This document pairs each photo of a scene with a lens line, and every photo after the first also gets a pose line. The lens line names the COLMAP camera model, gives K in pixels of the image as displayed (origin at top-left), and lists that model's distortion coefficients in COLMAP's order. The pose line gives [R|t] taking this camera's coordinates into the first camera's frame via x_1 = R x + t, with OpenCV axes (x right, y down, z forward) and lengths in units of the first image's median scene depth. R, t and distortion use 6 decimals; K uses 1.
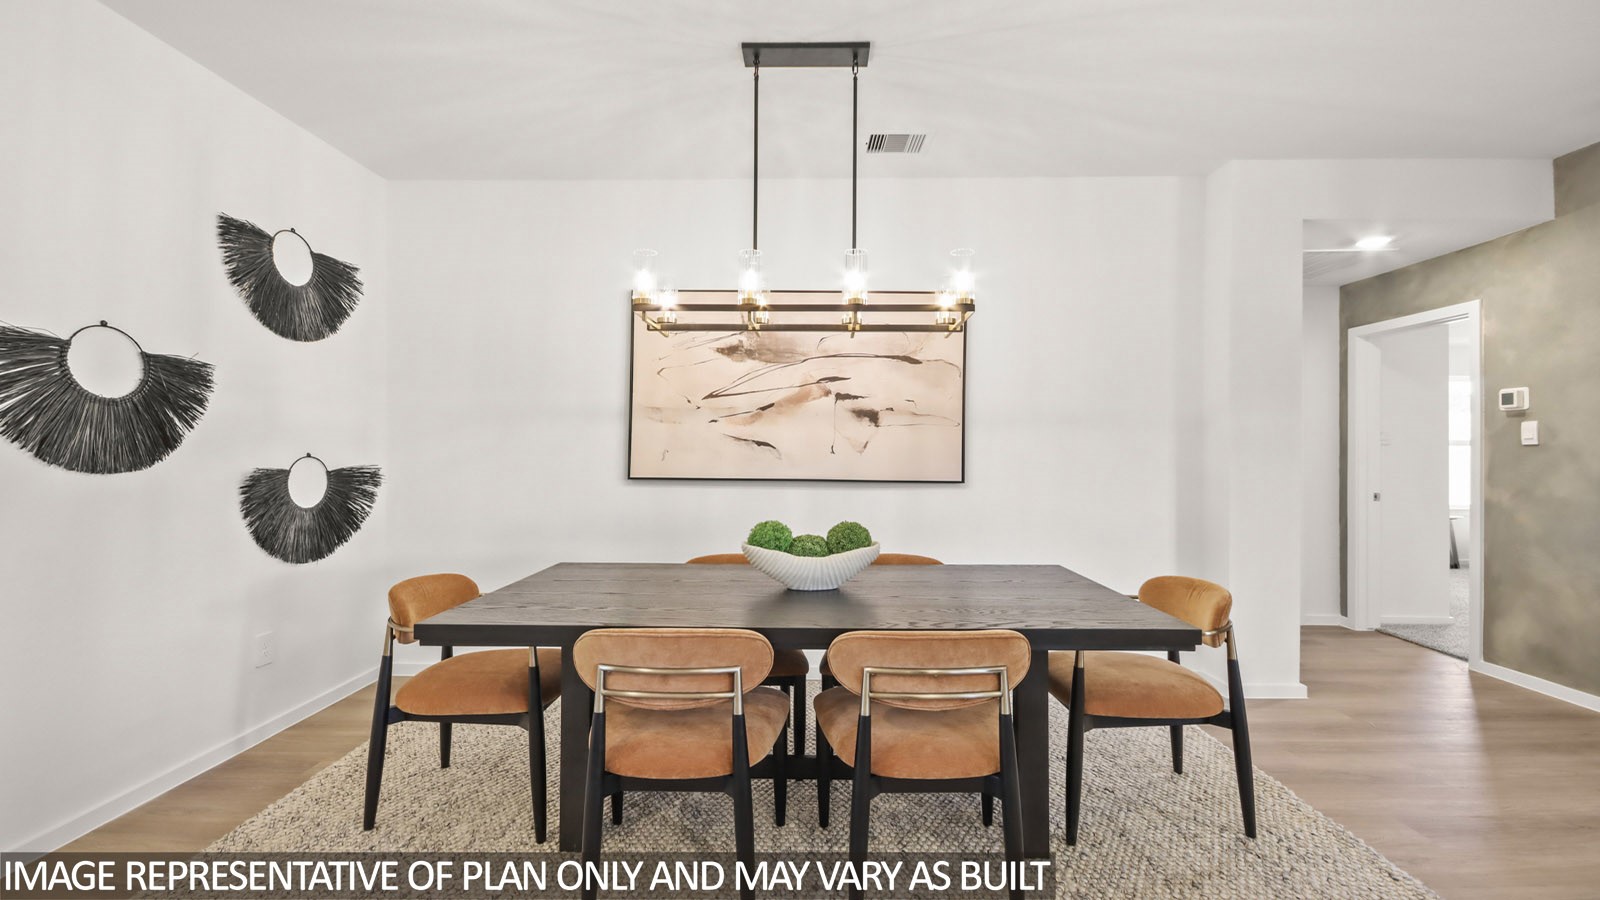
lens RADIAL K [[747.0, 0, 796.1], [0, 747.0, 436.4], [0, 0, 1]] dist [-0.017812, -0.000059]
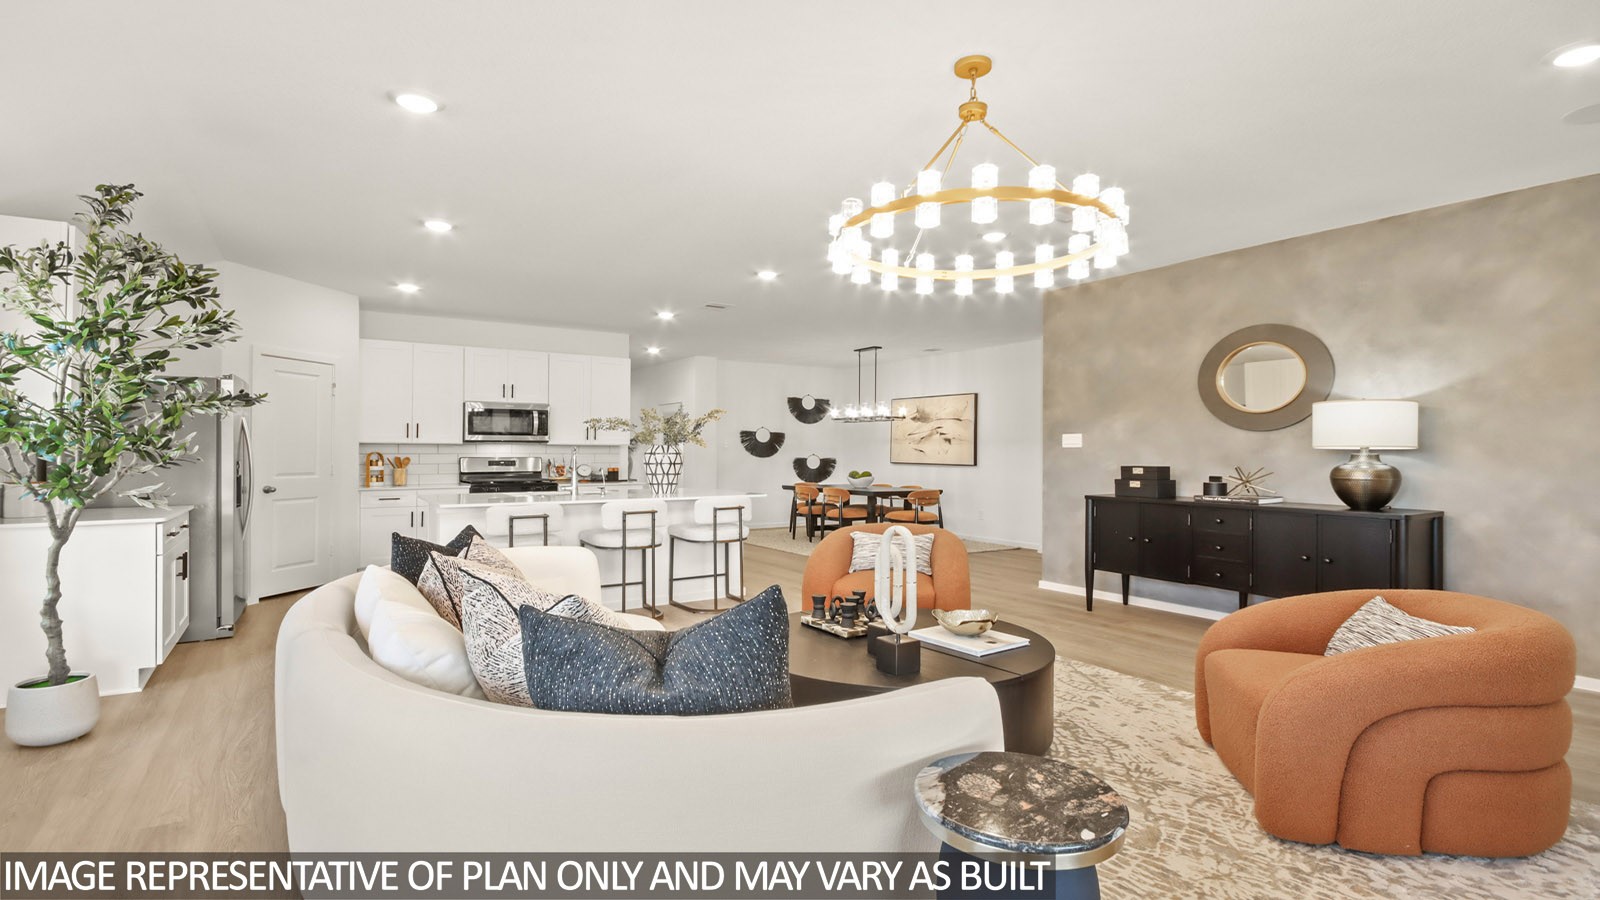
lens RADIAL K [[747.0, 0, 796.1], [0, 747.0, 436.4], [0, 0, 1]] dist [-0.017812, -0.000059]
pose [[0.552953, -0.018484, -0.833007, 2.161094], [0.012407, 0.999826, -0.013950, -0.012614], [0.833120, -0.002621, 0.553086, -1.022686]]
